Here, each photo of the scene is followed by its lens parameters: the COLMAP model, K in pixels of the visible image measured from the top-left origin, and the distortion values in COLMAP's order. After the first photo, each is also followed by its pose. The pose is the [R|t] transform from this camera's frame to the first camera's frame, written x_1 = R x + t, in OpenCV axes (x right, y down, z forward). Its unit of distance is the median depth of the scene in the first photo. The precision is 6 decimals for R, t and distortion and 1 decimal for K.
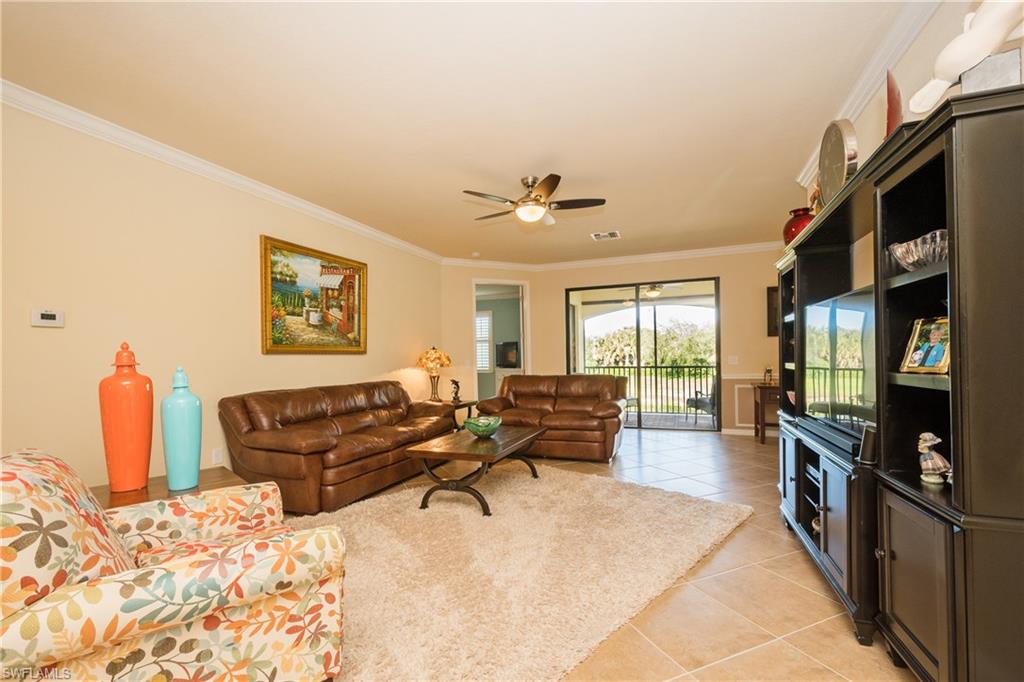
lens RADIAL K [[467.3, 0, 511.2], [0, 467.3, 346.0], [0, 0, 1]] dist [-0.001032, -0.001683]
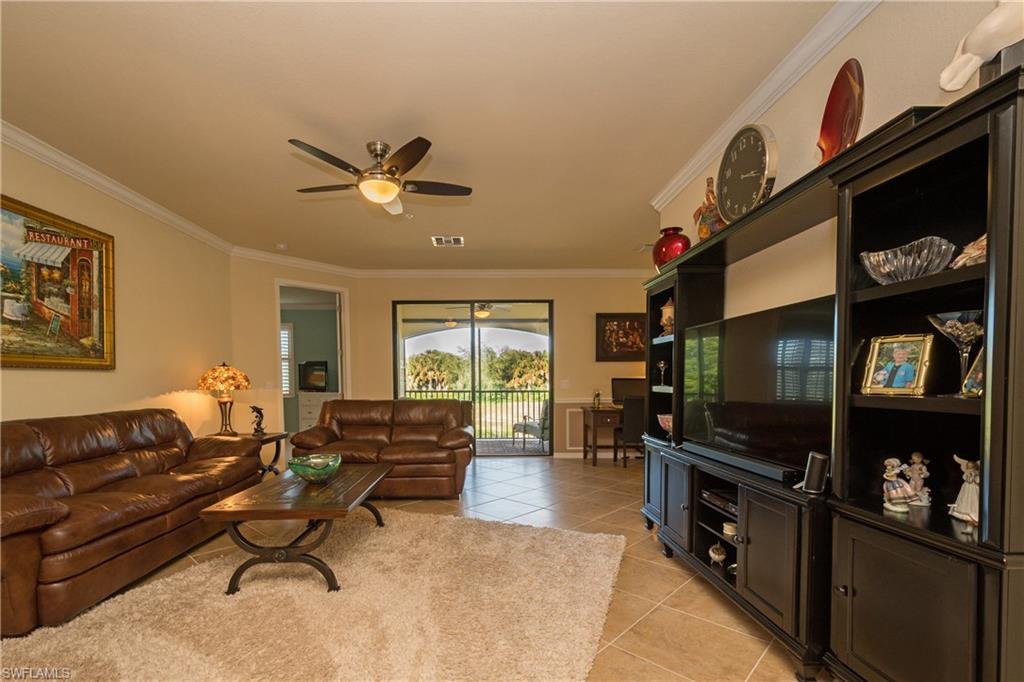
lens RADIAL K [[467.3, 0, 492.3], [0, 467.3, 394.0], [0, 0, 1]] dist [-0.001032, -0.001683]
pose [[0.917735, 0.000363, 0.397194, -0.070053], [-0.019899, 0.998786, 0.045066, 0.009332], [-0.396696, -0.049263, 0.916627, 0.149184]]
